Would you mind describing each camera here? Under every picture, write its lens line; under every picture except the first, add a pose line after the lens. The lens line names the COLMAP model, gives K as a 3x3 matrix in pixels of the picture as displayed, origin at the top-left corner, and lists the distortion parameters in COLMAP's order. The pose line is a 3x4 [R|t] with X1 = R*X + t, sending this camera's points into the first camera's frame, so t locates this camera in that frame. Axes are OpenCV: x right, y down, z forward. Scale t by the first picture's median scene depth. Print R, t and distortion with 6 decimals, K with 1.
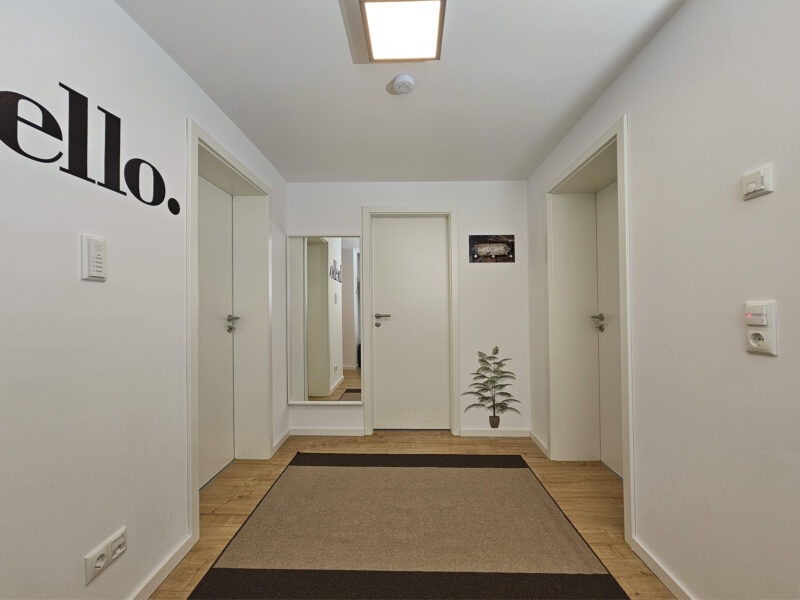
lens RADIAL K [[320.3, 0, 422.0], [0, 320.3, 296.4], [0, 0, 1]] dist [-0.001161, 0.000337]
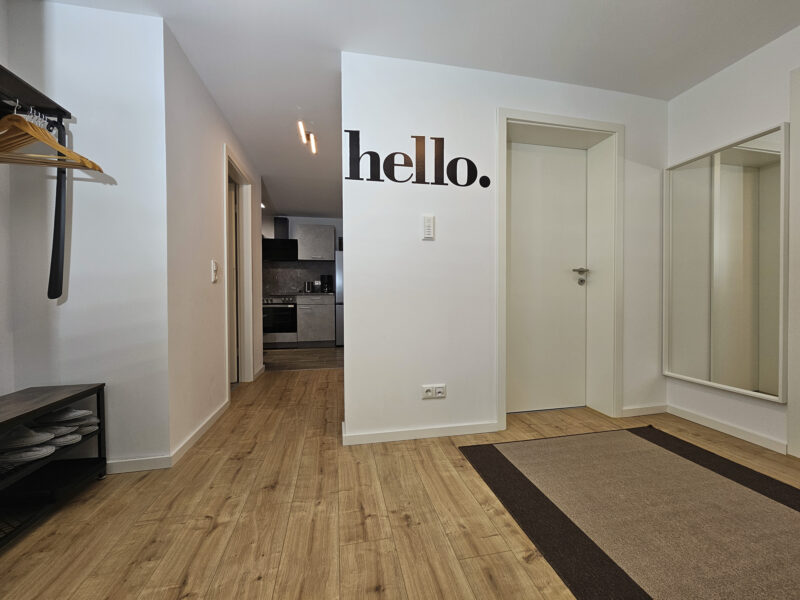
lens RADIAL K [[330.0, 0, 400.0], [0, 330.0, 300.0], [0, 0, 1]] dist [-0.000400, 0.000561]
pose [[0.216161, 0.018017, -0.976191, 0.468964], [0.054962, 0.998020, 0.030591, 0.140610], [0.974810, -0.060266, 0.214743, 0.284855]]
